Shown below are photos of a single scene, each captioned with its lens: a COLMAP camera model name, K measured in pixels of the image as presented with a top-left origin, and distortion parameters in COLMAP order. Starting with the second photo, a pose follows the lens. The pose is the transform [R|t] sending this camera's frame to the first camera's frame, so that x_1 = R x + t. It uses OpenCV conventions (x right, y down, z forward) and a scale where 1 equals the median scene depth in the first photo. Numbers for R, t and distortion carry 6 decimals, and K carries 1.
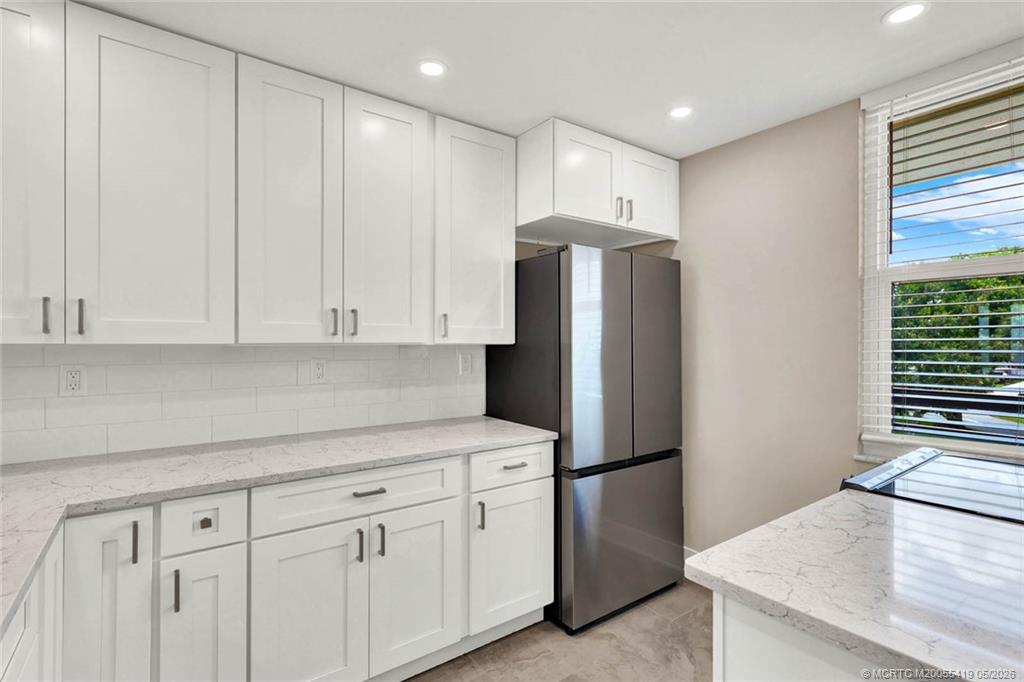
lens RADIAL K [[487.4, 0, 512.5], [0, 487.4, 338.8], [0, 0, 1]] dist [0.000089, 0.000624]
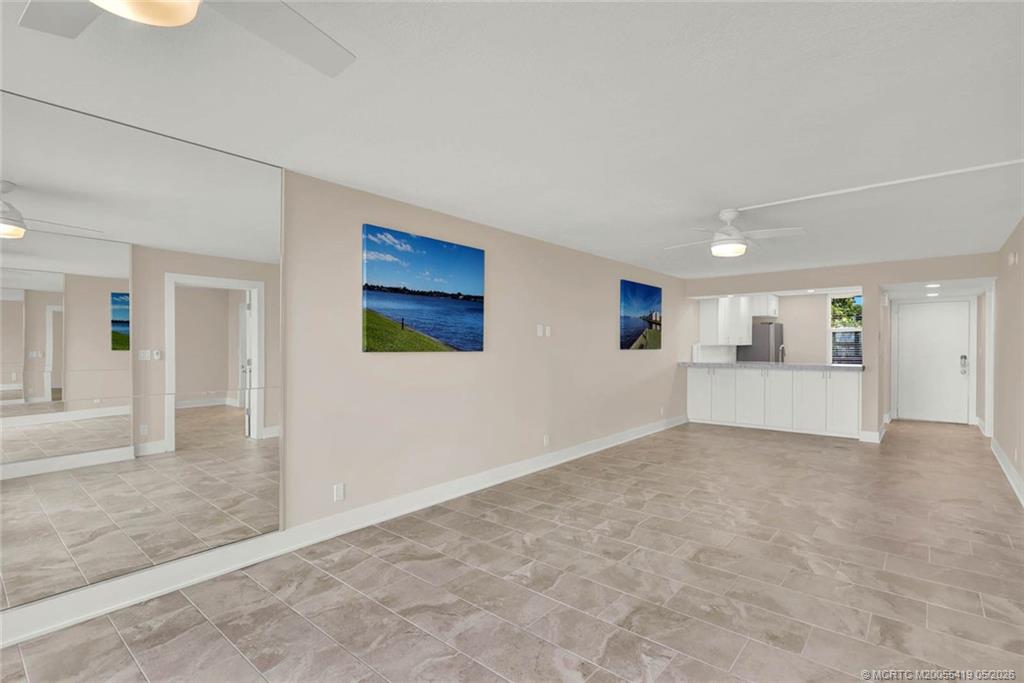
lens RADIAL K [[487.4, 0, 512.5], [0, 487.4, 339.3], [0, 0, 1]] dist [0.000089, 0.000624]
pose [[0.972786, -0.000393, 0.231706, -3.183762], [0.001911, 0.999978, -0.006324, -0.013766], [-0.231698, 0.006595, 0.972765, -2.803090]]
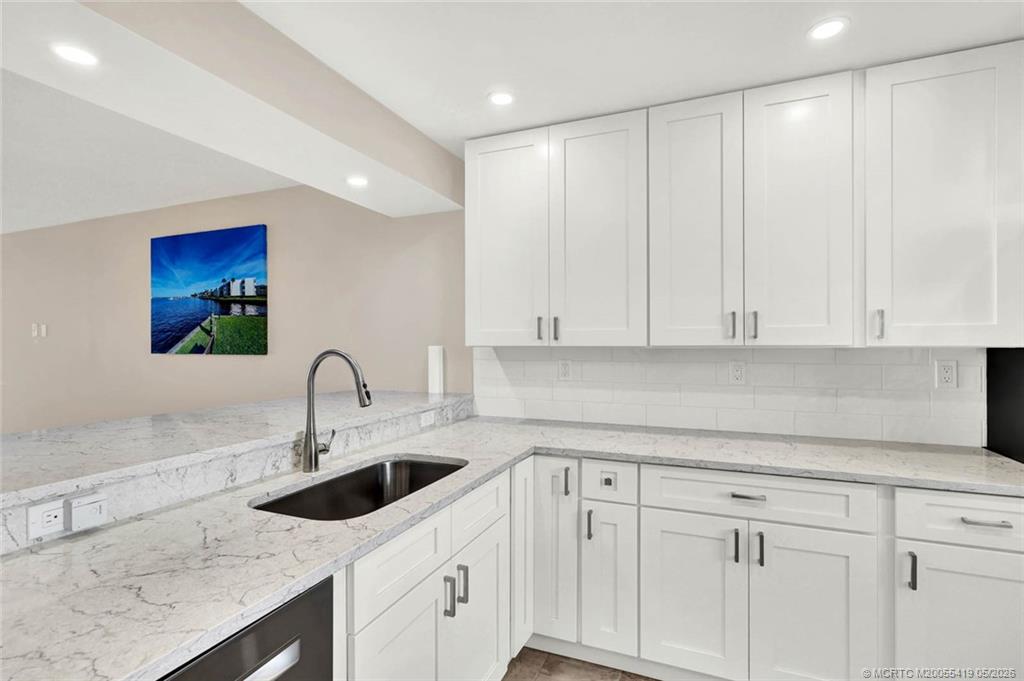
lens RADIAL K [[487.4, 0, 512.5], [0, 487.4, 338.3], [0, 0, 1]] dist [0.000089, 0.000624]
pose [[0.520358, -0.012412, -0.853858, 0.301502], [0.007247, 0.999923, -0.010118, 0.000551], [0.853917, -0.000923, 0.520408, 0.074022]]
